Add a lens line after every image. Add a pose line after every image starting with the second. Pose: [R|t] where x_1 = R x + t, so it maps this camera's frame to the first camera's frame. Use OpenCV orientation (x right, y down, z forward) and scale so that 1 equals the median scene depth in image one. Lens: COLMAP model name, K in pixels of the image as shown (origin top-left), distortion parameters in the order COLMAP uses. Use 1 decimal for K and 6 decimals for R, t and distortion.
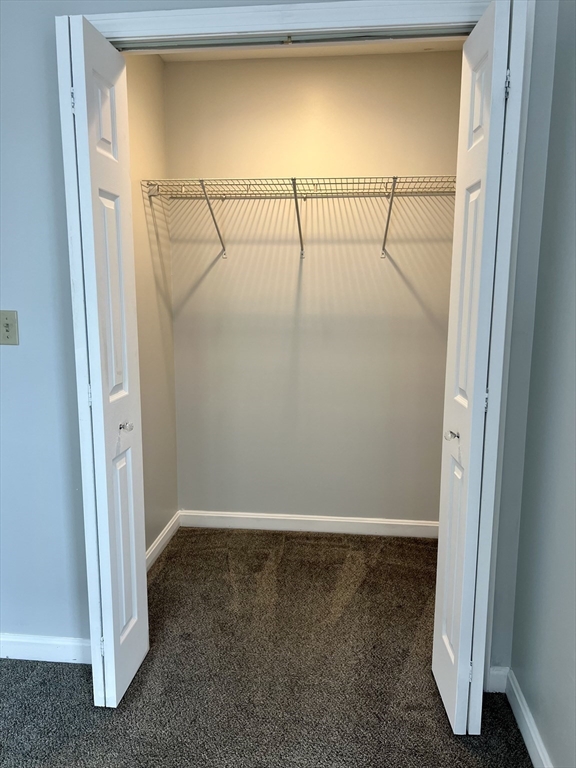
lens RADIAL K [[580.5, 0, 287.4], [0, 580.5, 382.2], [0, 0, 1]] dist [0.051945, -0.055426]
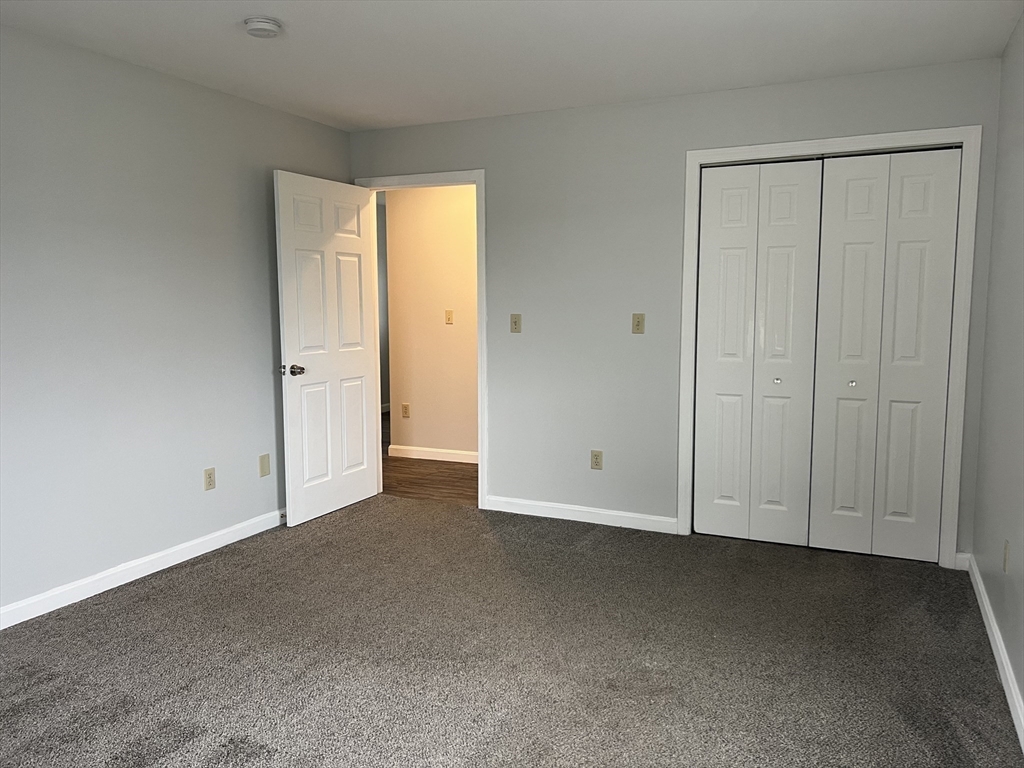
lens RADIAL K [[787.3, 0, 486.6], [0, 787.3, 377.9], [0, 0, 1]] dist [0.002435, 0.002541]
pose [[0.937347, 0.024003, -0.347570, -0.085057], [-0.039746, 0.998478, -0.038235, 0.172009], [0.346124, 0.049654, 0.936874, -1.309454]]
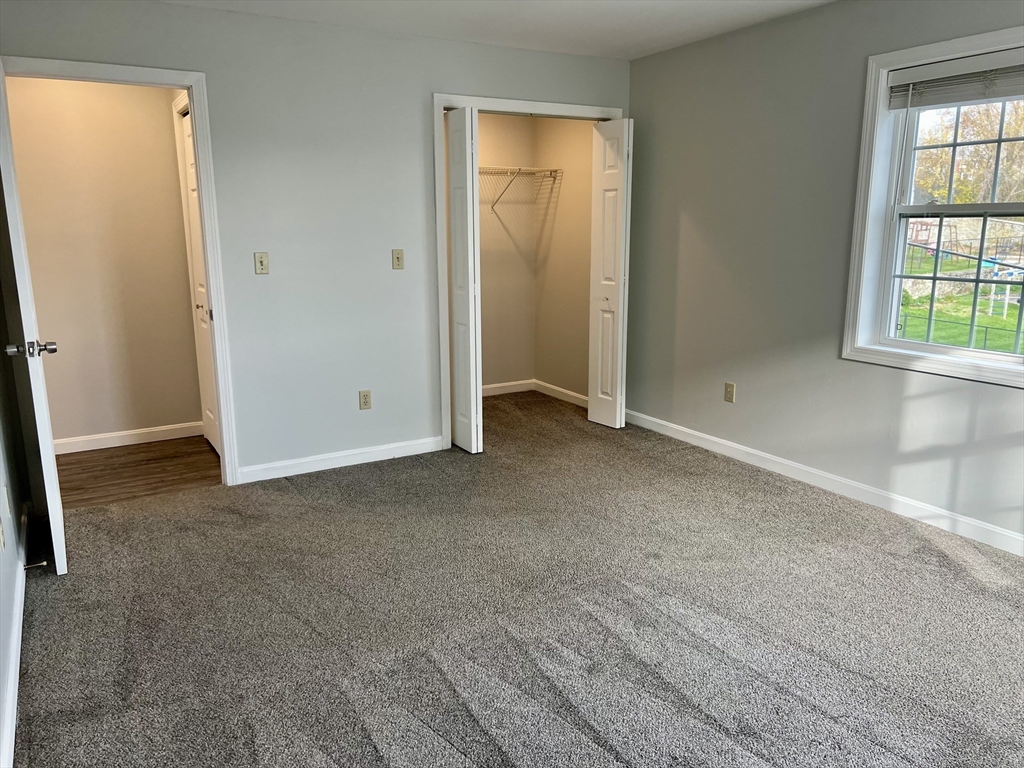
lens RADIAL K [[774.0, 0, 512.6], [0, 774.0, 390.4], [0, 0, 1]] dist [0.051945, -0.055426]
pose [[0.804321, -0.131251, 0.579517, -1.594795], [0.103615, 0.991337, 0.080712, 0.145262], [-0.585091, -0.004872, 0.810953, -1.096263]]
